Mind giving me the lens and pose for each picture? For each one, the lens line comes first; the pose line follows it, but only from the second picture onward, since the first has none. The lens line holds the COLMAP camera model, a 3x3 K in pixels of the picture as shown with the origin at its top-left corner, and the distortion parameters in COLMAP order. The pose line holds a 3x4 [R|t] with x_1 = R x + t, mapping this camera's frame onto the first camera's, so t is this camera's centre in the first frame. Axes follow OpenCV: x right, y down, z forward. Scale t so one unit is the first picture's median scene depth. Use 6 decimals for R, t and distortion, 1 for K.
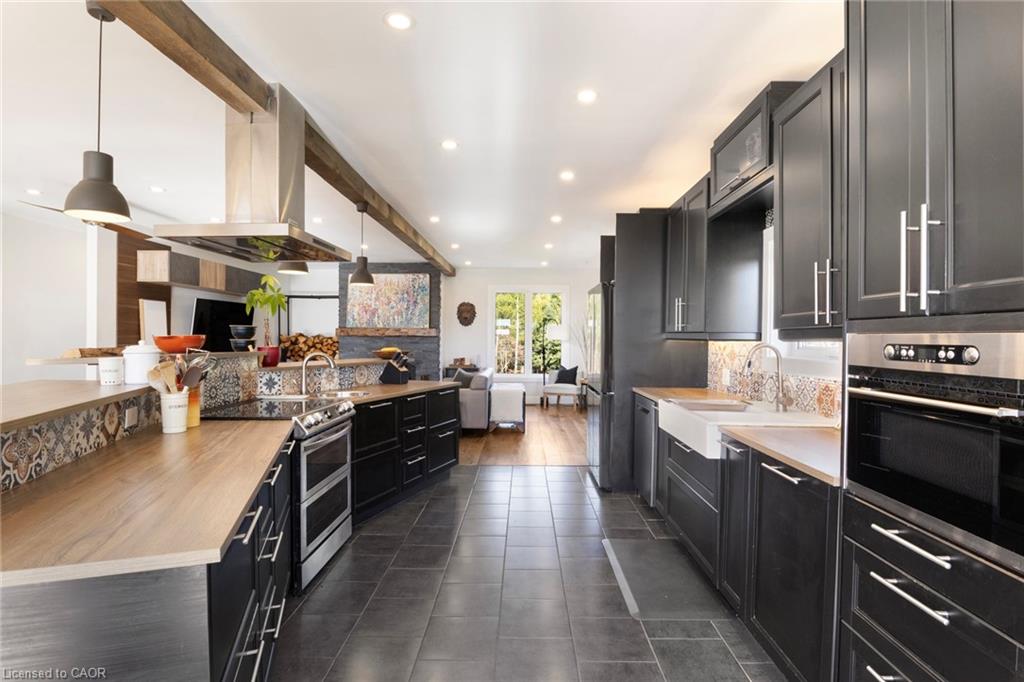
lens RADIAL K [[512.4, 0, 508.0], [0, 512.4, 341.4], [0, 0, 1]] dist [-0.018099, -0.000523]
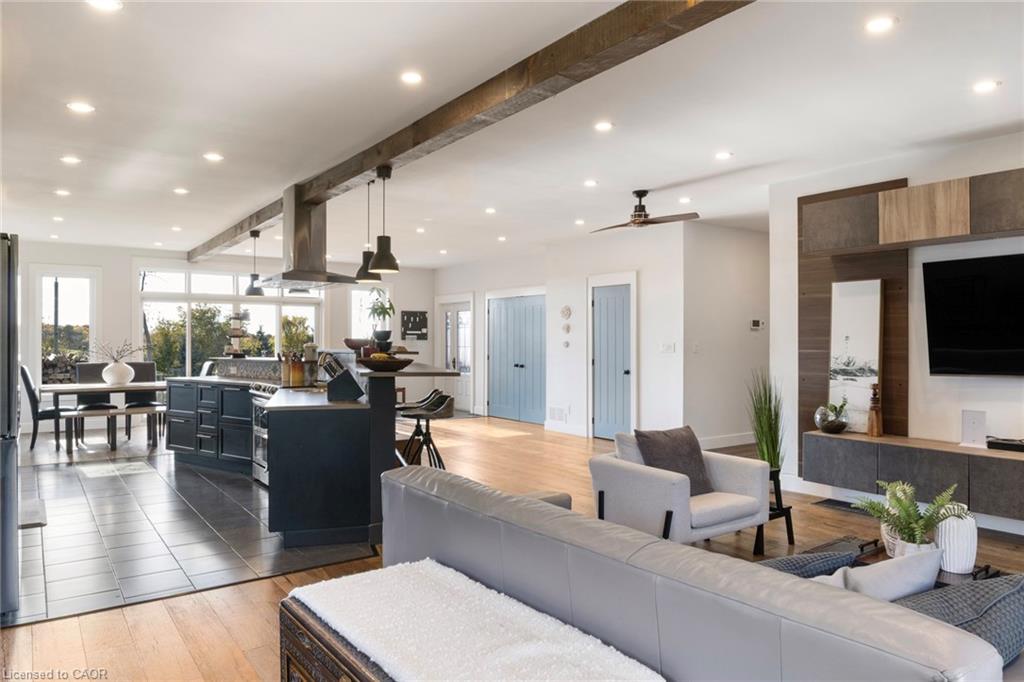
lens RADIAL K [[683.3, 0, 508.8], [0, 683.3, 339.8], [0, 0, 1]] dist [-0.024015, -0.001095]
pose [[-0.808152, -0.001684, -0.588971, 0.081250], [-0.003665, 0.999991, 0.002169, -0.004500], [0.588962, 0.003912, -0.808151, 0.961080]]
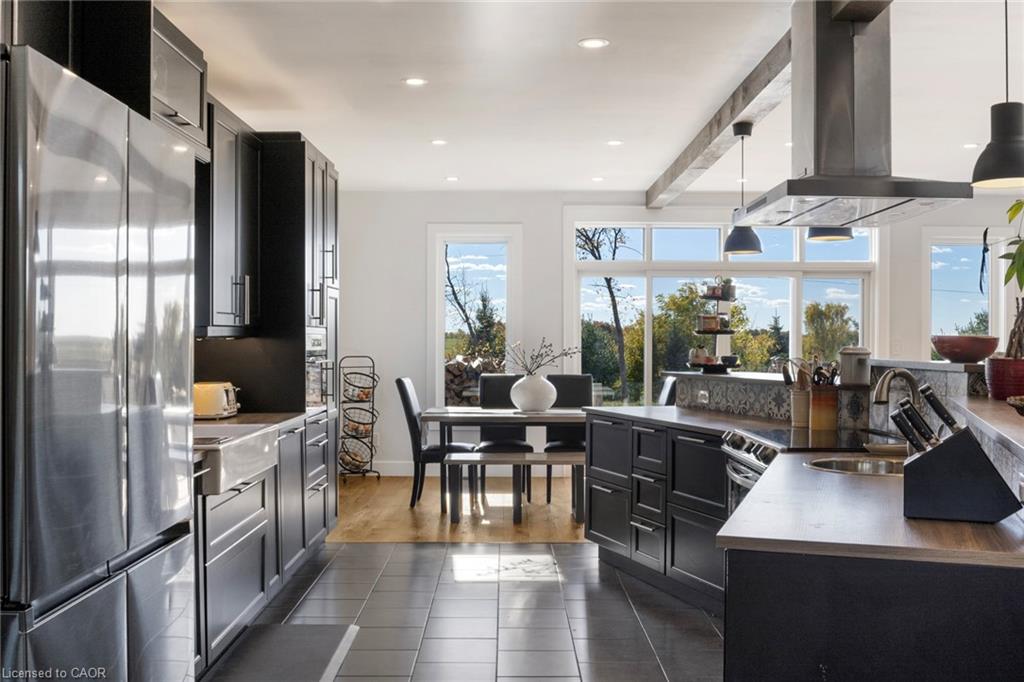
lens RADIAL K [[1028.8, 0, 508.3], [0, 1028.8, 339.3], [0, 0, 1]] dist [-0.076049, 0.000000]
pose [[-0.999771, -0.003728, -0.021051, 0.002092], [-0.003823, 0.999983, 0.004463, -0.003216], [0.021034, 0.004543, -0.999768, 0.741020]]
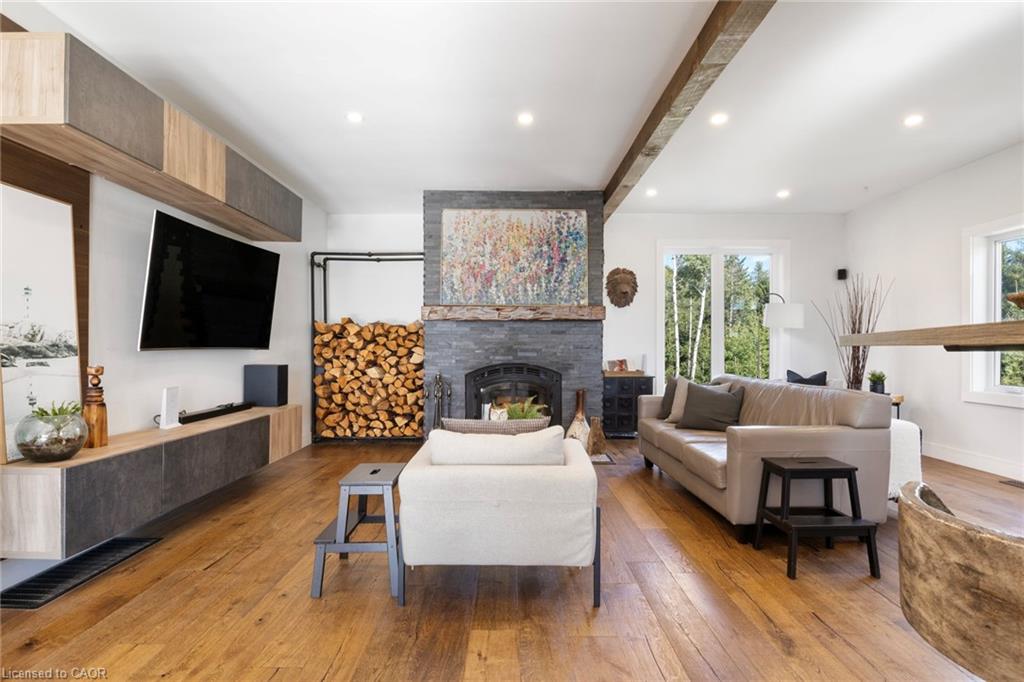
lens RADIAL K [[512.4, 0, 508.6], [0, 512.4, 349.4], [0, 0, 1]] dist [-0.018099, -0.000523]
pose [[0.999647, -0.004766, 0.026137, -0.255132], [0.004822, 0.999986, -0.002112, 0.022604], [-0.026126, 0.002237, 0.999656, 0.439203]]
